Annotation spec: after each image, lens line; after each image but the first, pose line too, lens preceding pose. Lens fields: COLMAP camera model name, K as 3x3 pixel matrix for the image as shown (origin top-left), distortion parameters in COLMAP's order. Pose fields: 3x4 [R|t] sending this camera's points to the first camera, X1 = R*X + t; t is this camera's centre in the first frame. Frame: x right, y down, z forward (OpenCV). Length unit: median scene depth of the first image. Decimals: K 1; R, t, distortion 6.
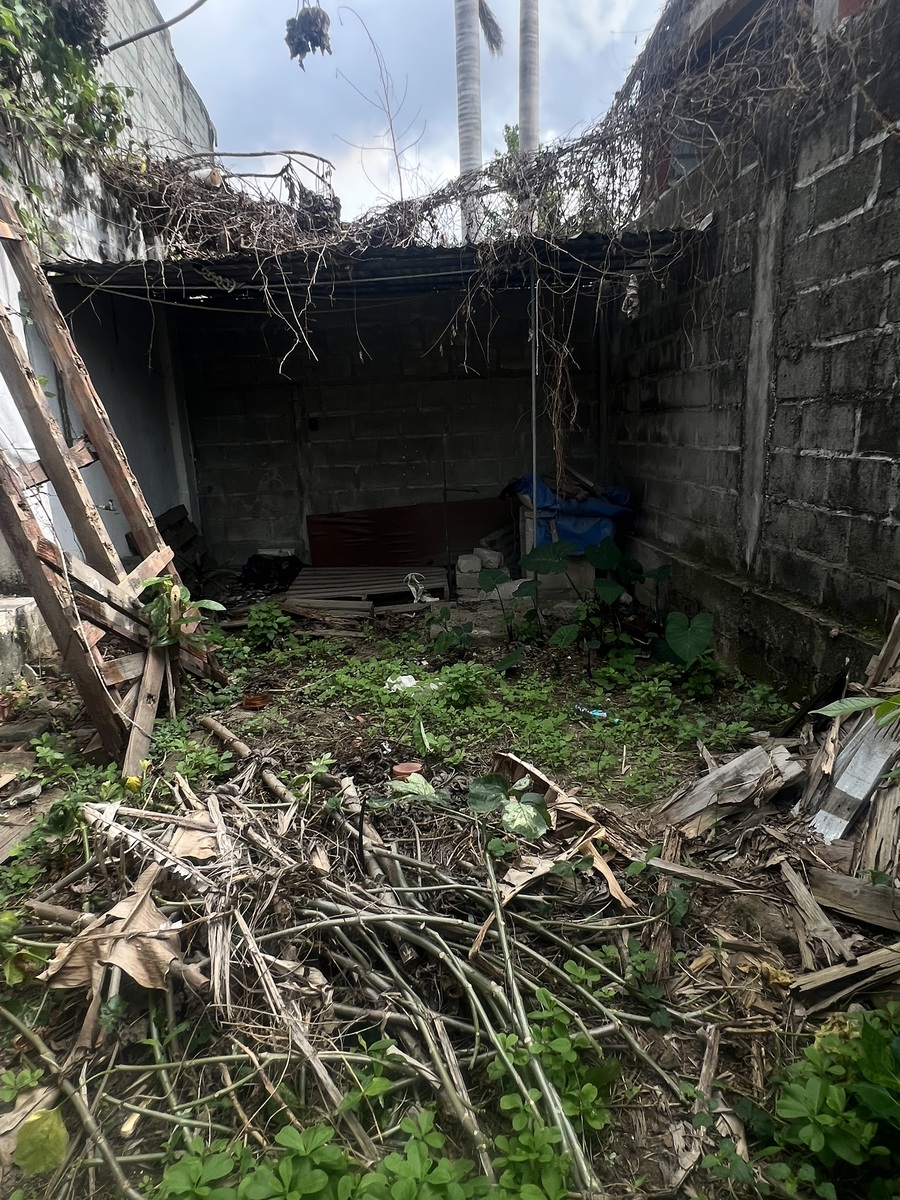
lens RADIAL K [[694.3, 0, 450.0], [0, 694.3, 600.0], [0, 0, 1]] dist [-0.000726, -0.000151]
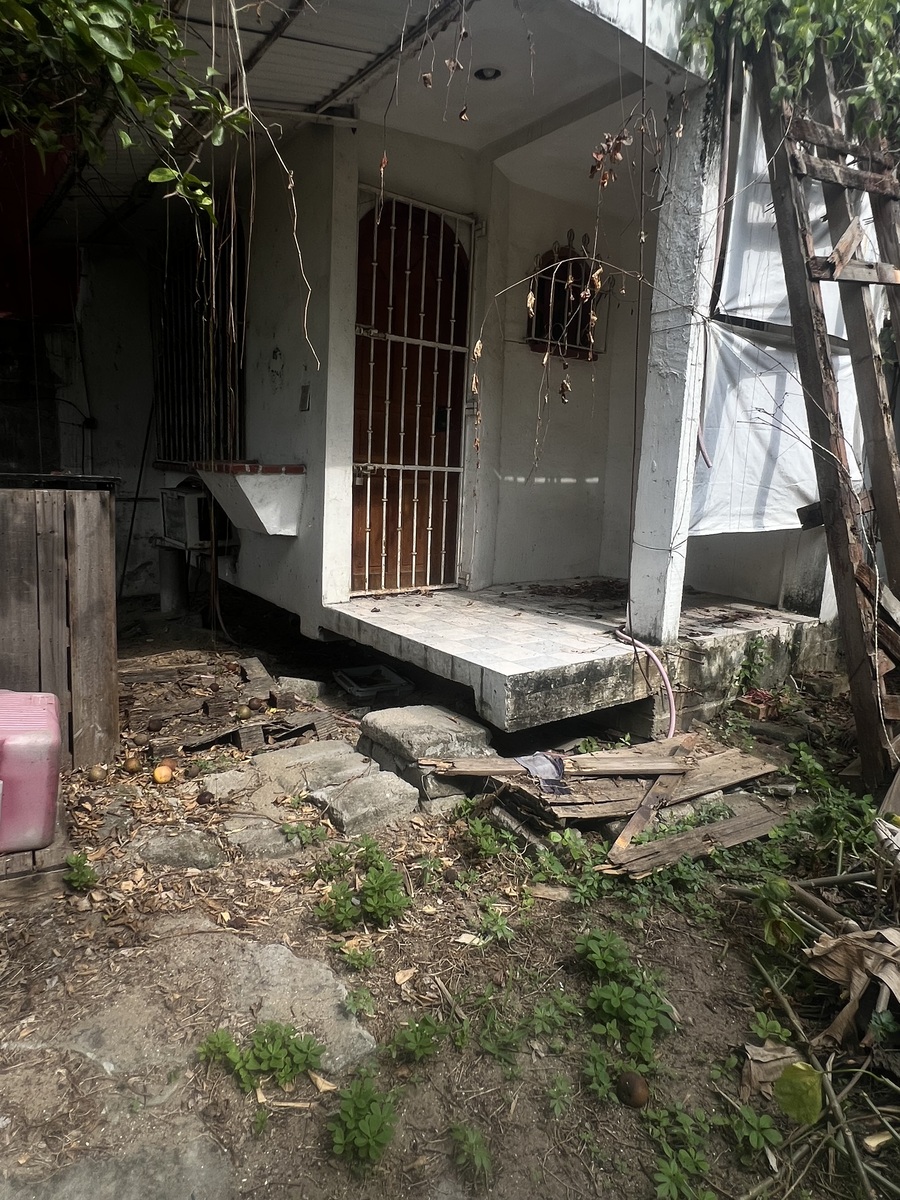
lens RADIAL K [[711.2, 0, 450.0], [0, 711.2, 600.0], [0, 0, 1]] dist [0.001553, 0.000776]
pose [[0.593776, 0.204259, -0.778273, -0.114280], [-0.254809, 0.965195, 0.058913, 0.062334], [0.763219, 0.163330, 0.625157, -0.140298]]
